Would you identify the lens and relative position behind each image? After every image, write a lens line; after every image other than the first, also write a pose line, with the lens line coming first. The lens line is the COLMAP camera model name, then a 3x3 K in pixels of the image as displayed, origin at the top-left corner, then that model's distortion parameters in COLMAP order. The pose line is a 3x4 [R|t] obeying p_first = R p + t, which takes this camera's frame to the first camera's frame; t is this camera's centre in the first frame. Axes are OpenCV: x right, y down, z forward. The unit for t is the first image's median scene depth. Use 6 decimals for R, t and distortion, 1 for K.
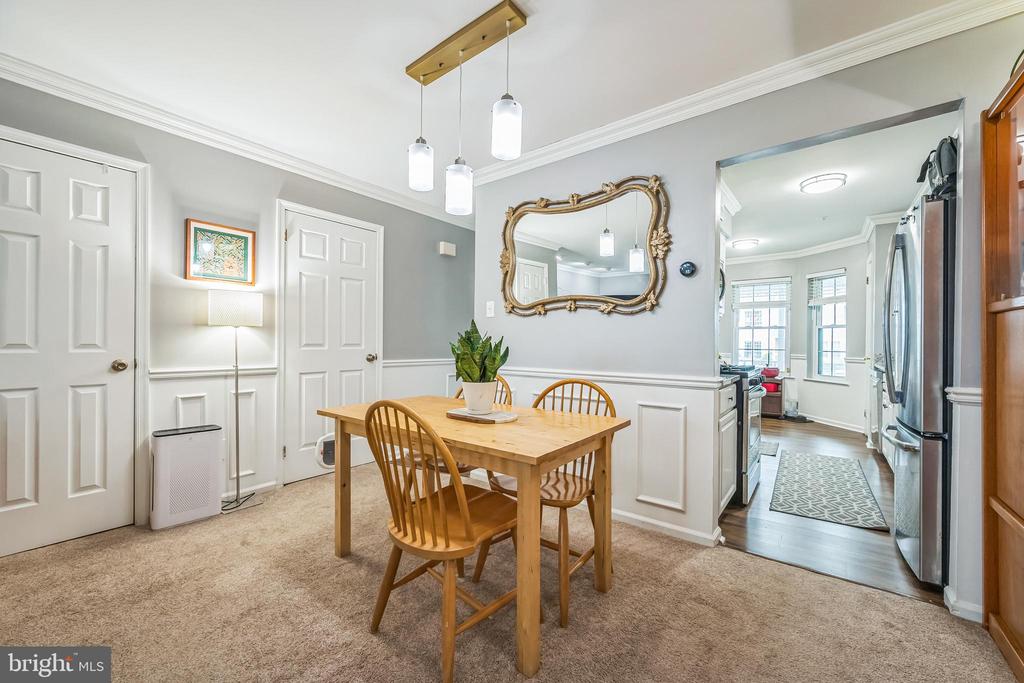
lens RADIAL K [[405.7, 0, 511.9], [0, 405.7, 342.8], [0, 0, 1]] dist [-0.000110, 0.000034]
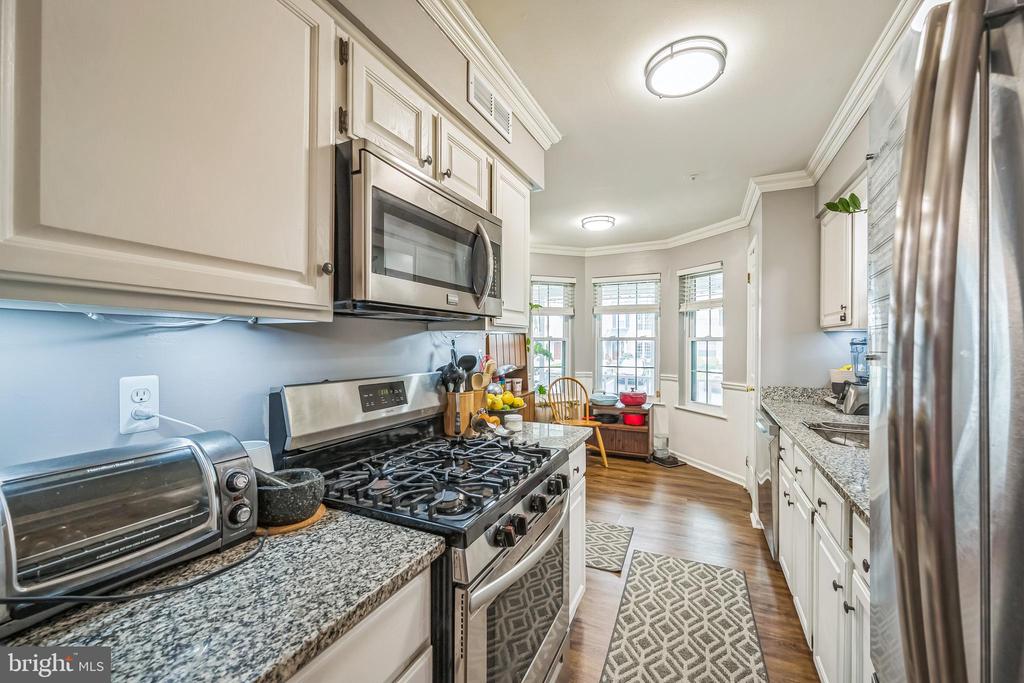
lens RADIAL K [[405.7, 0, 509.5], [0, 405.7, 342.7], [0, 0, 1]] dist [-0.000110, 0.000034]
pose [[0.978074, -0.006460, 0.208157, 0.259646], [0.006691, 0.999978, -0.000406, -0.034600], [-0.208149, 0.001790, 0.978095, 0.321836]]
